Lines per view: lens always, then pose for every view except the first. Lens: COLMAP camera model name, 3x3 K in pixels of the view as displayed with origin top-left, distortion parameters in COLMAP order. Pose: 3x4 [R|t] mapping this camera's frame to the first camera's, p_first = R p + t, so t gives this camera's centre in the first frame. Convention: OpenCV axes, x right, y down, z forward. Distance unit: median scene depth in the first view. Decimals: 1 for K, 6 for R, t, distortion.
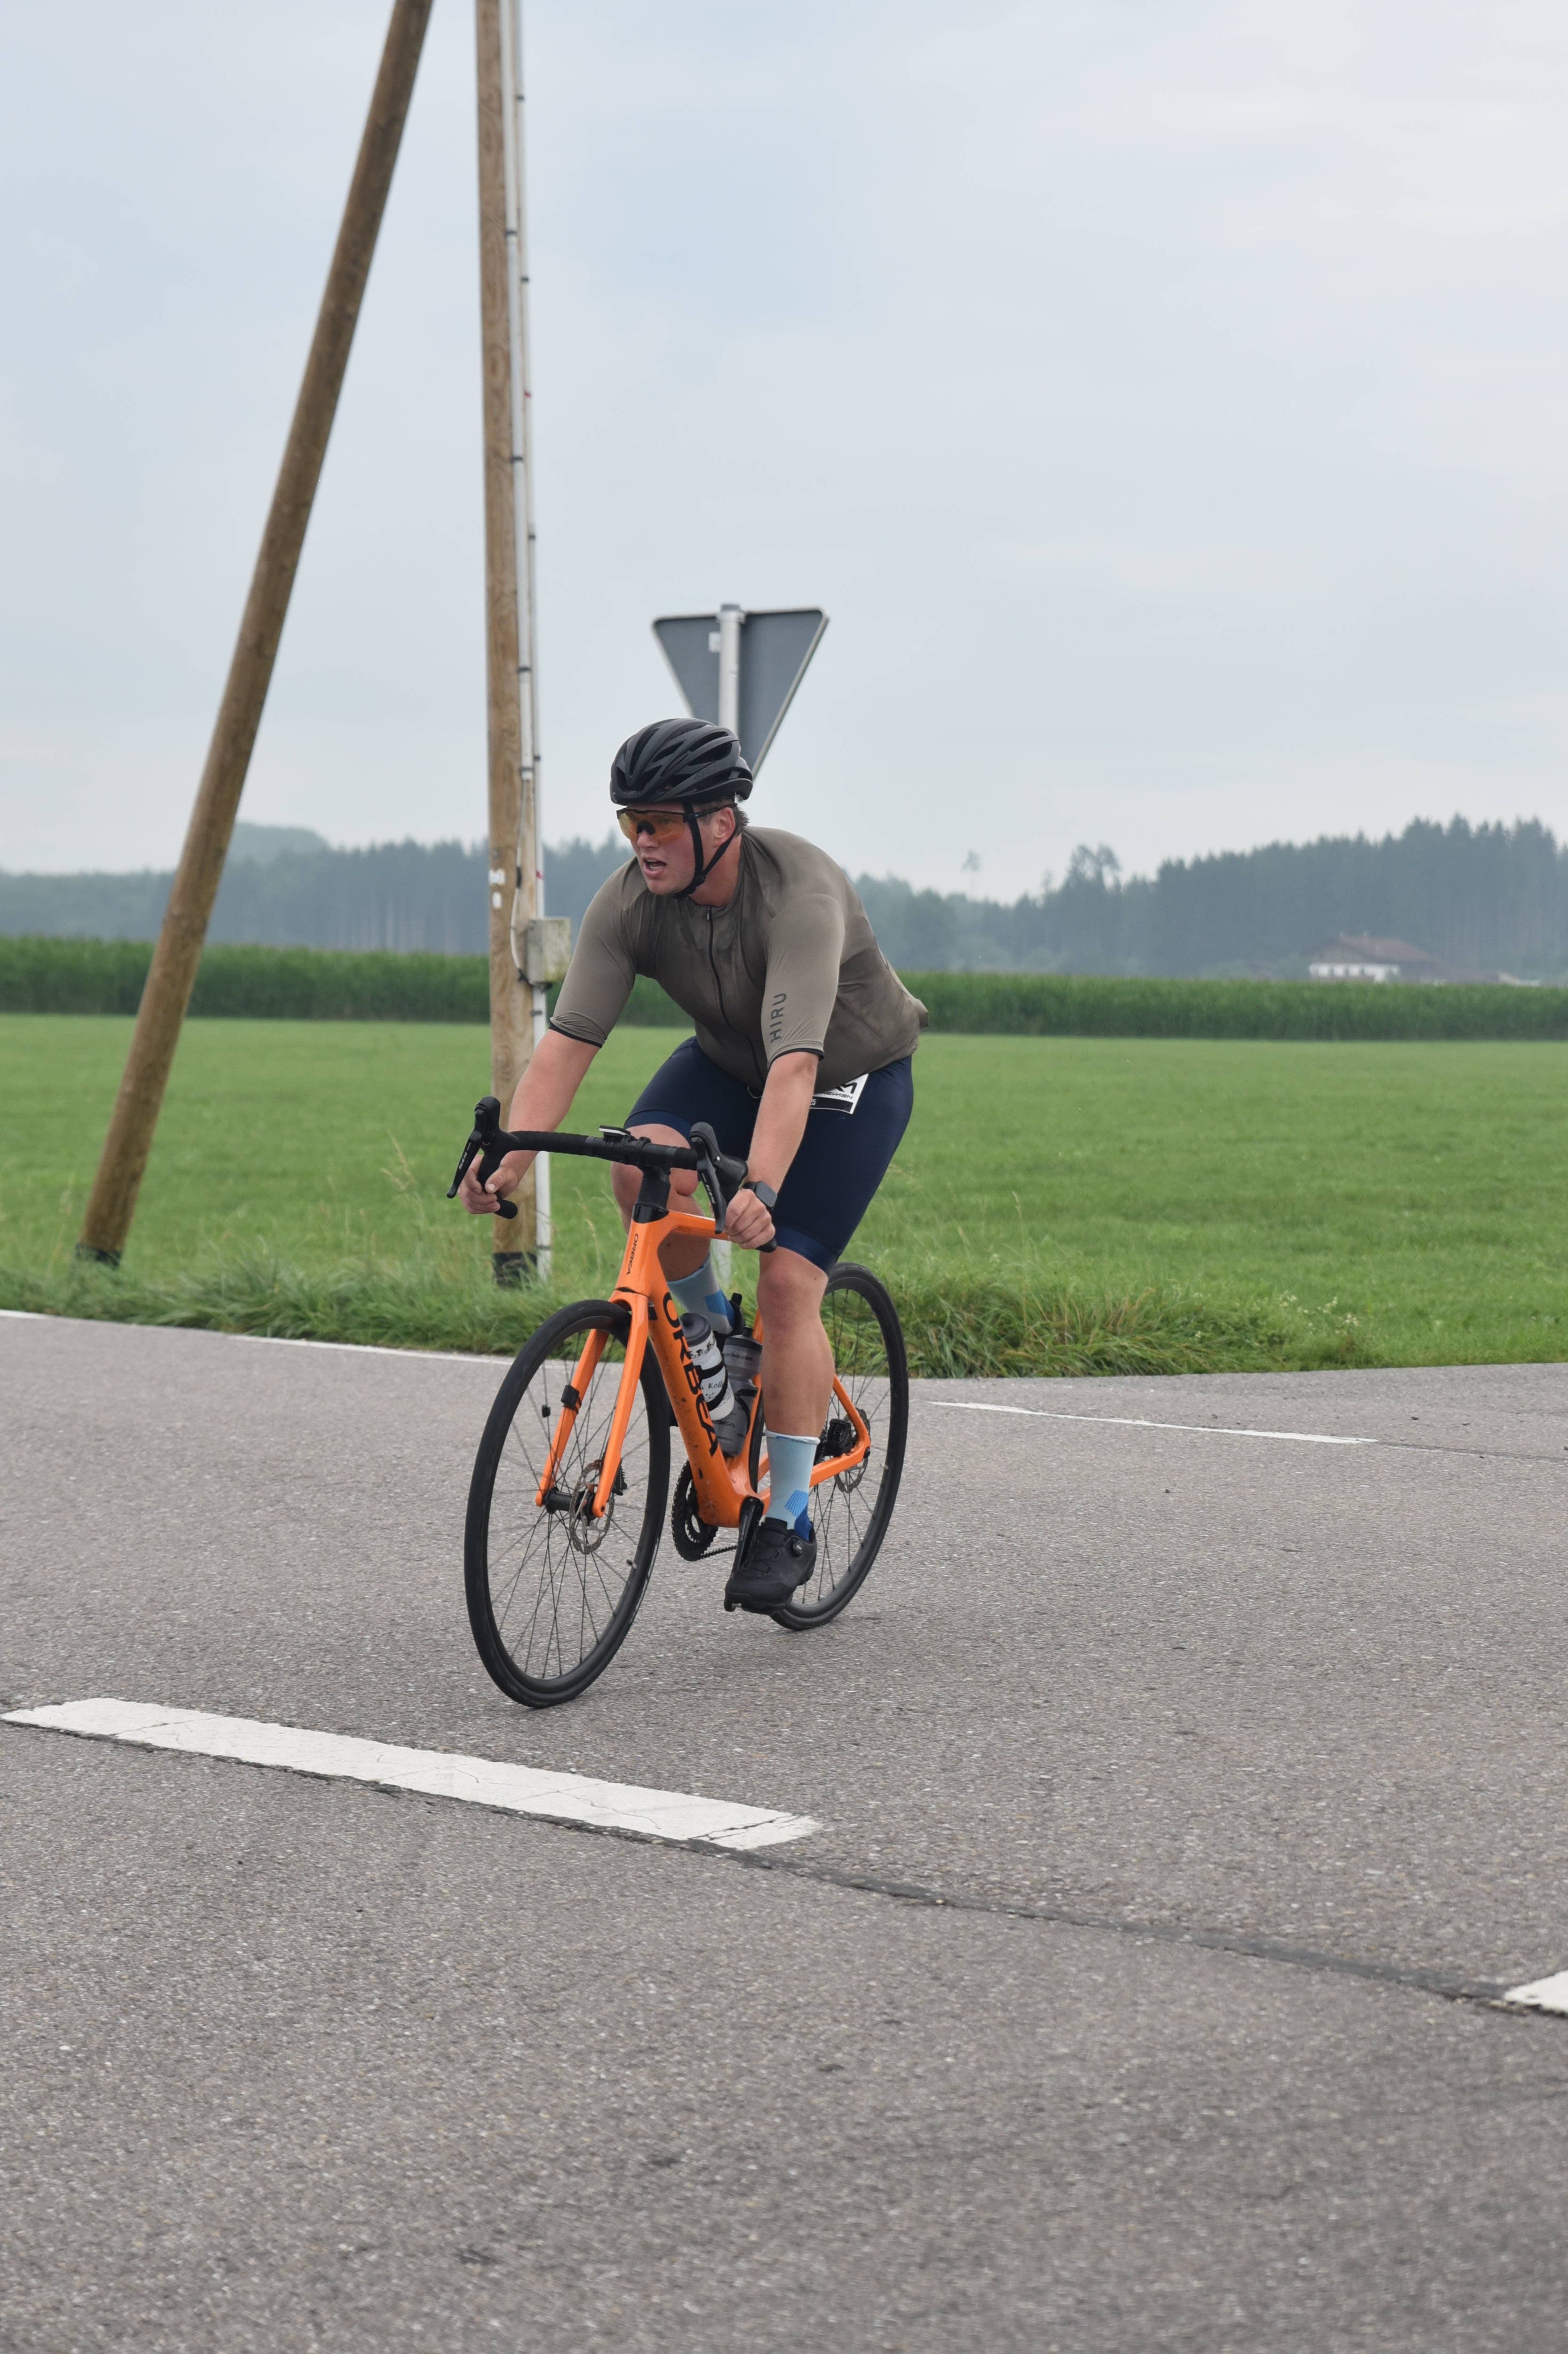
lens RADIAL K [[4768.2, 0, 920.3], [0, 4768.2, 1174.9], [0, 0, 1]] dist [0.134859, 0.341494]
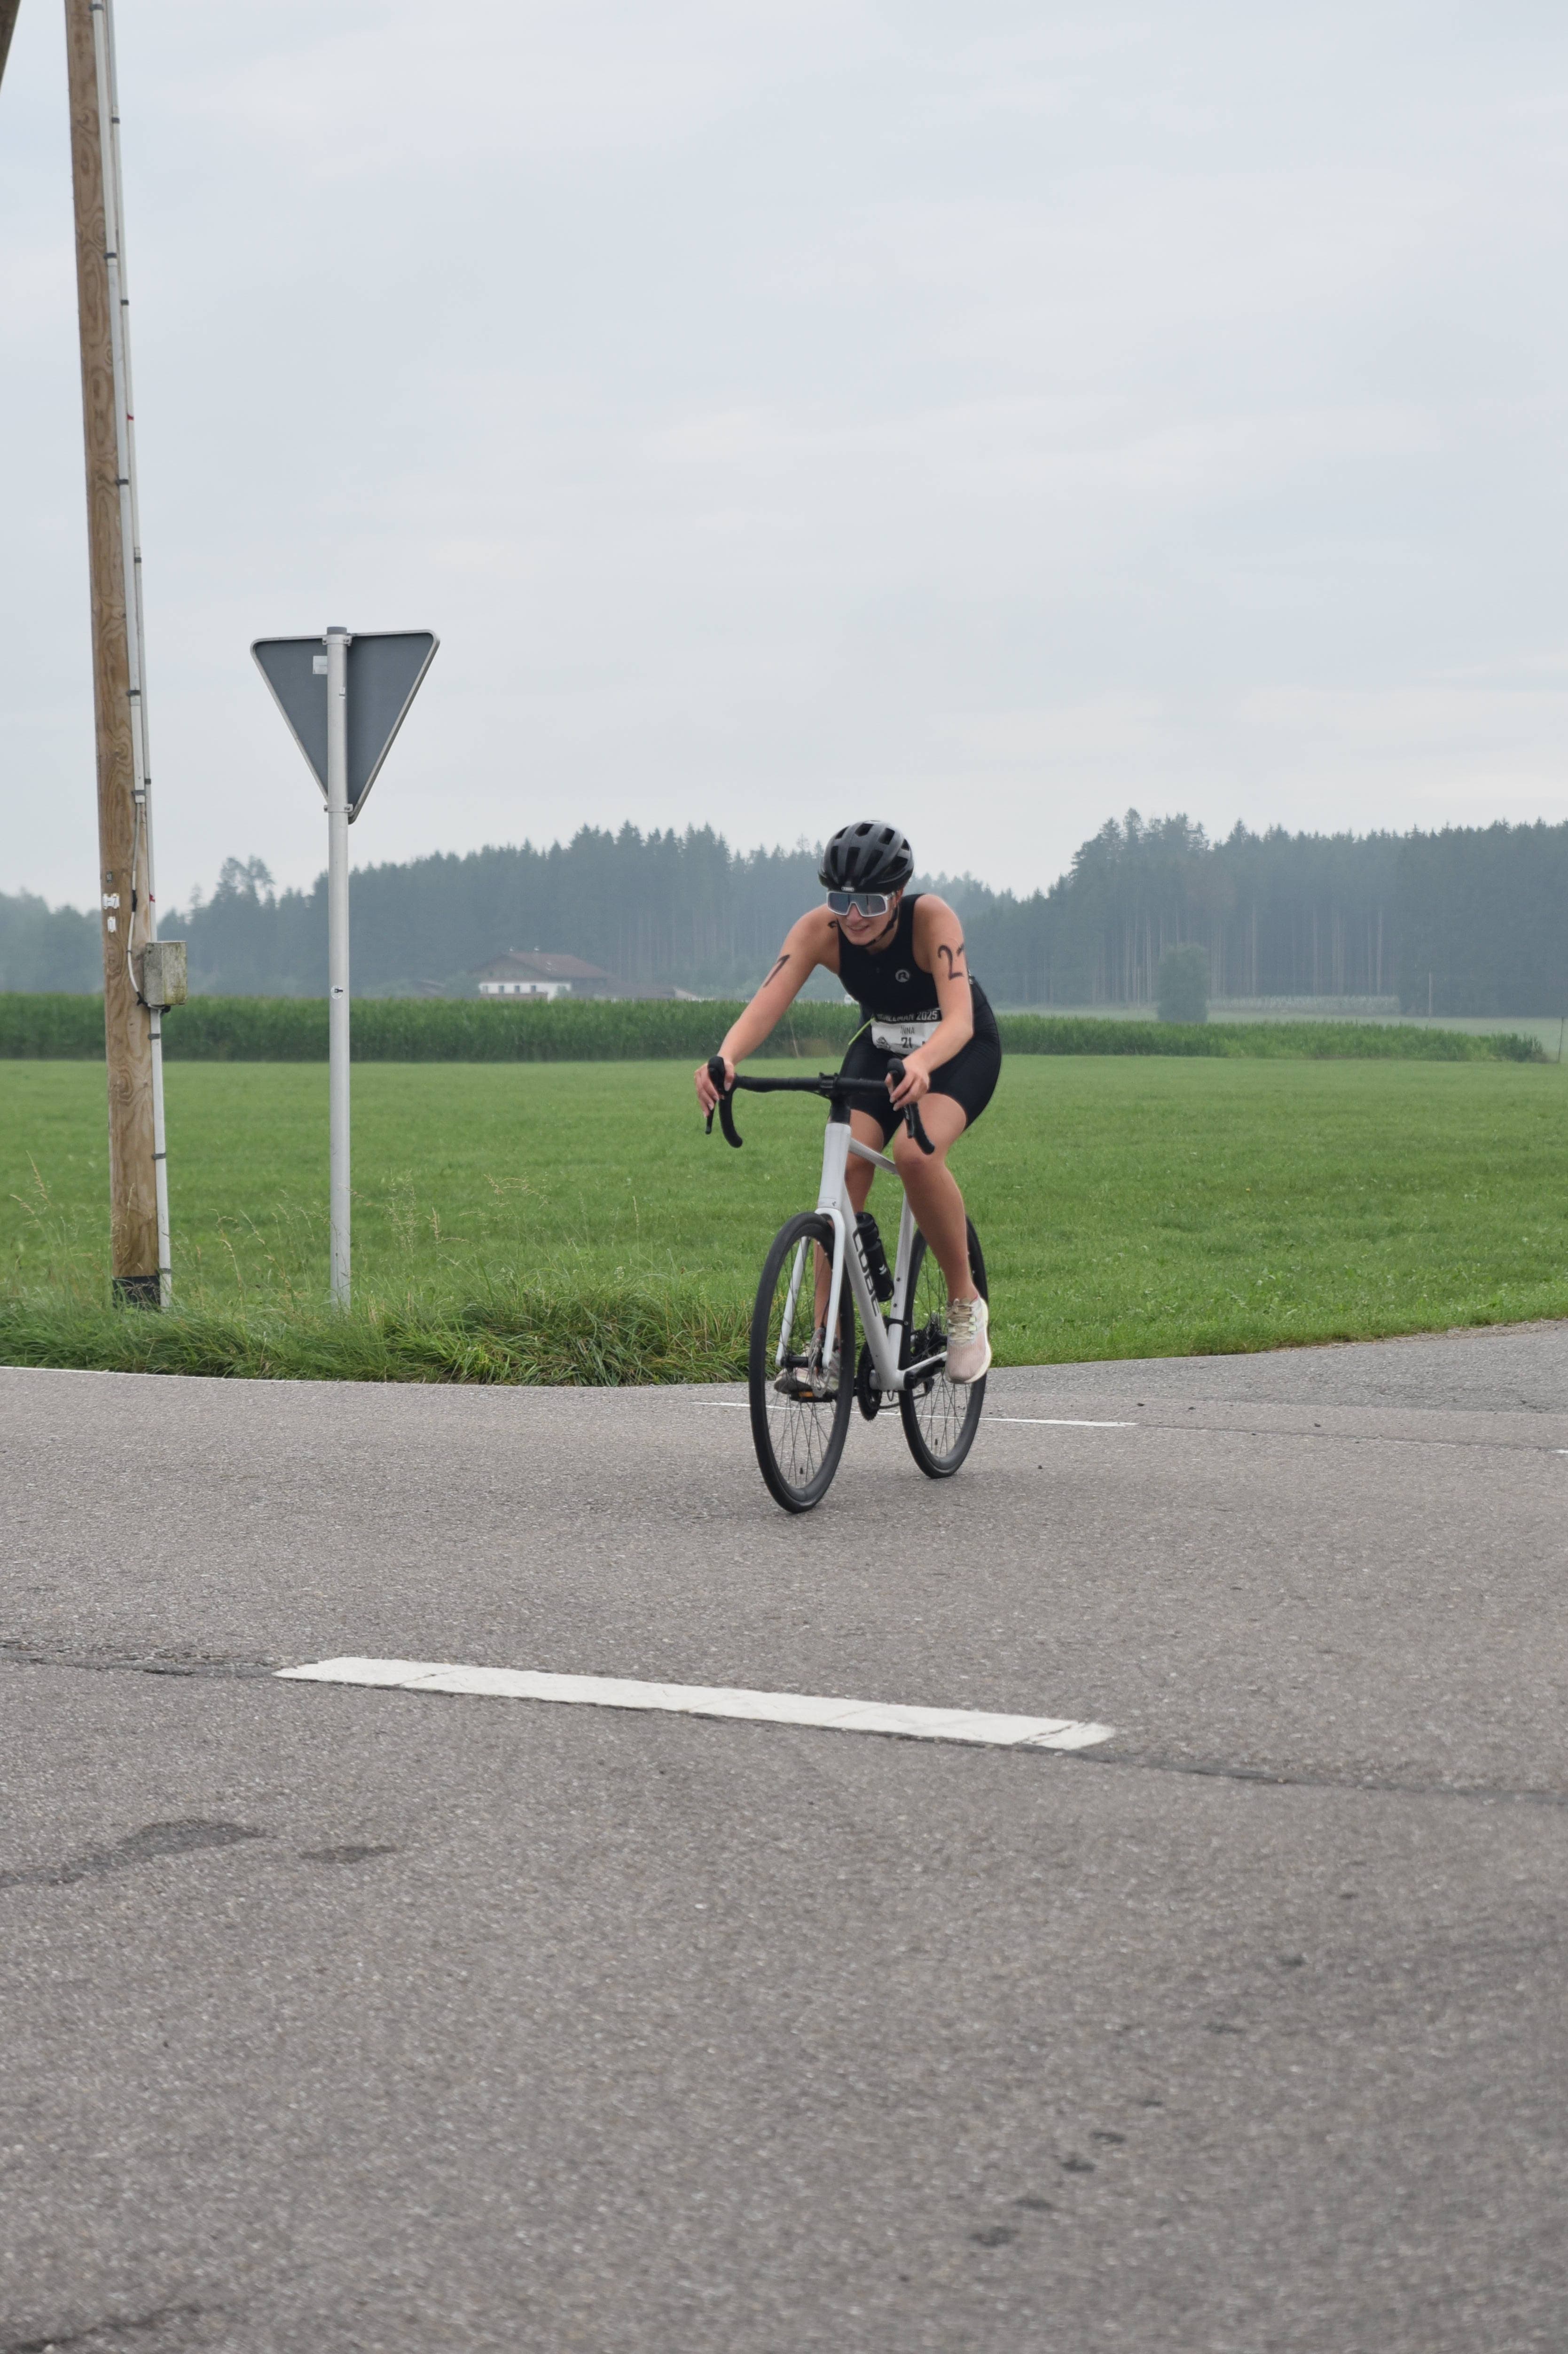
lens RADIAL K [[5206.8, 0, 784.0], [0, 5206.8, 1177.0], [0, 0, 1]] dist [0.175943, 0.285760]
pose [[0.984334, -0.020230, 0.175151, -0.142755], [0.021437, 0.999758, -0.005002, 0.003836], [-0.175007, 0.008679, 0.984529, -0.098759]]
